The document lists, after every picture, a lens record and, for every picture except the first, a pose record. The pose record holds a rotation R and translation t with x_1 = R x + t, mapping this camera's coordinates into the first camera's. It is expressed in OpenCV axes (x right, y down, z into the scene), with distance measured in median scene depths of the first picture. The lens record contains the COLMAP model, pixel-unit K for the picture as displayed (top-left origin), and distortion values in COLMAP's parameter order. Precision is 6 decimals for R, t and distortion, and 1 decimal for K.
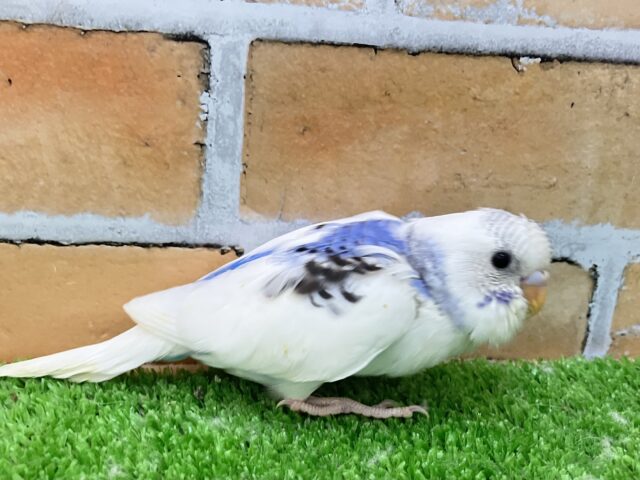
lens RADIAL K [[520.9, 0, 320.1], [0, 520.9, 245.3], [0, 0, 1]] dist [0.002481, -0.003258]
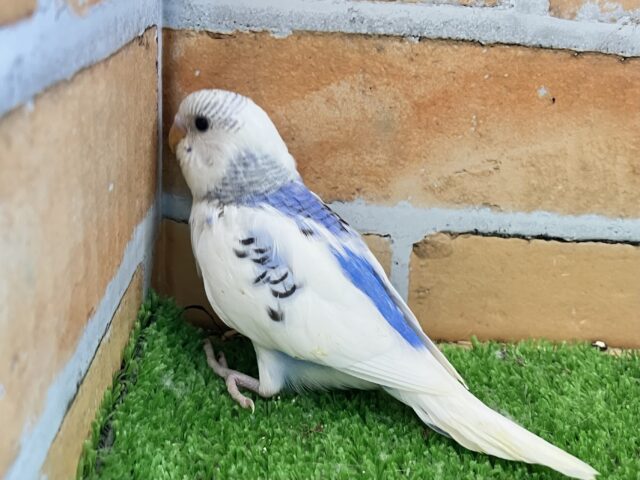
lens RADIAL K [[520.9, 0, 320.0], [0, 520.9, 234.7], [0, 0, 1]] dist [0.002481, -0.003258]
pose [[0.997280, 0.029280, -0.067641, -0.985512], [-0.030054, 0.999494, -0.010448, 0.013546], [0.067301, 0.012452, 0.997655, -0.186529]]
